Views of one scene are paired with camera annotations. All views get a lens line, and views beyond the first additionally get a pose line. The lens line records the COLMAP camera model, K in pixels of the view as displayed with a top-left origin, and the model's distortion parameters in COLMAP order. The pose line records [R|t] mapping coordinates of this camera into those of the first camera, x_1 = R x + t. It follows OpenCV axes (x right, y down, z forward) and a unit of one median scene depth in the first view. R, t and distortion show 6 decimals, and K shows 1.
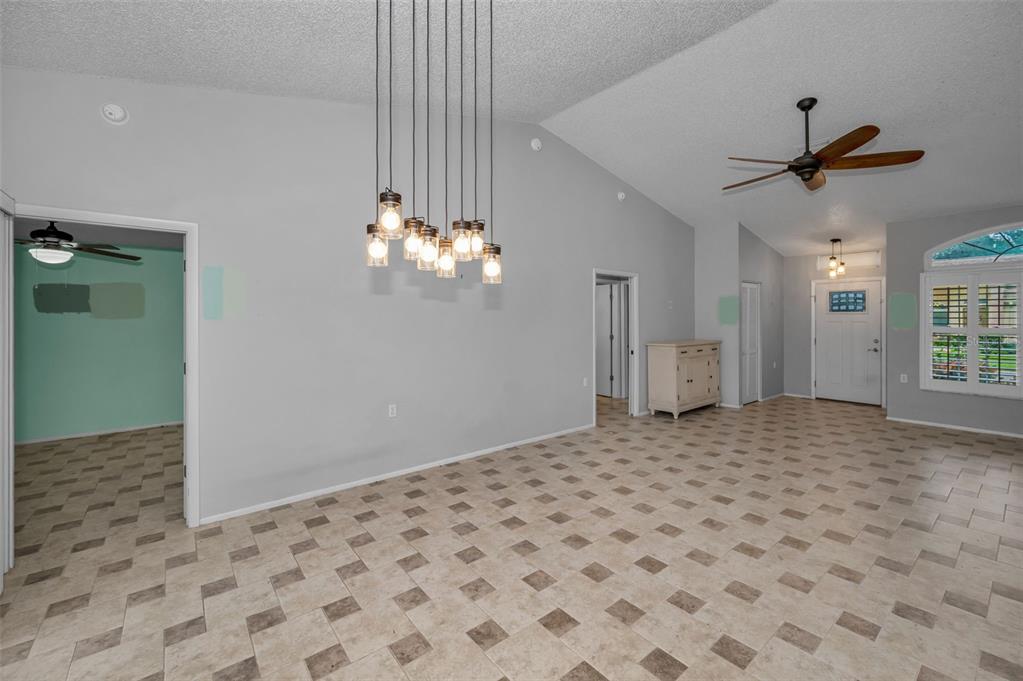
lens RADIAL K [[431.3, 0, 522.6], [0, 431.3, 320.3], [0, 0, 1]] dist [-0.000007, 0.000079]
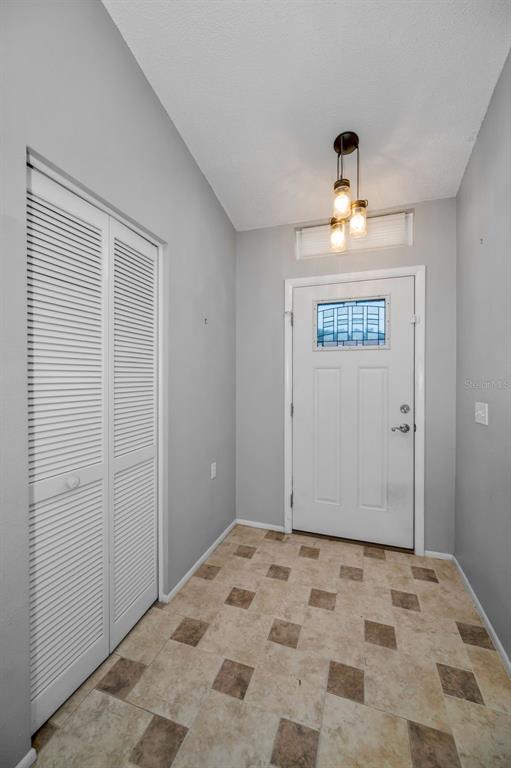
lens RADIAL K [[304.9, 0, 254.8], [0, 304.9, 382.3], [0, 0, 1]] dist [-0.000153, 0.000181]
pose [[0.858844, -0.002054, 0.512234, 1.042141], [-0.001415, 0.999979, 0.006382, 0.037251], [-0.512236, -0.006206, 0.858822, 1.618046]]
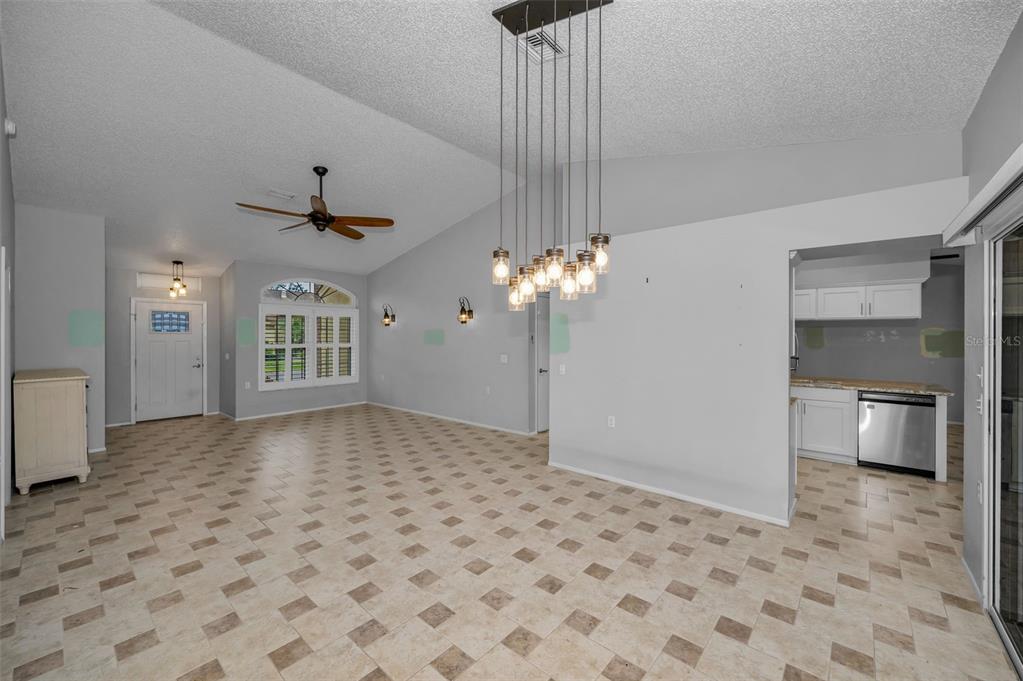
lens RADIAL K [[406.1, 0, 508.6], [0, 406.1, 338.1], [0, 0, 1]] dist [-0.000153, 0.000181]
pose [[-0.164436, -0.002532, 0.986384, -0.720562], [0.003762, 0.999988, 0.003194, -0.008691], [-0.986381, 0.004236, -0.164425, 0.754157]]
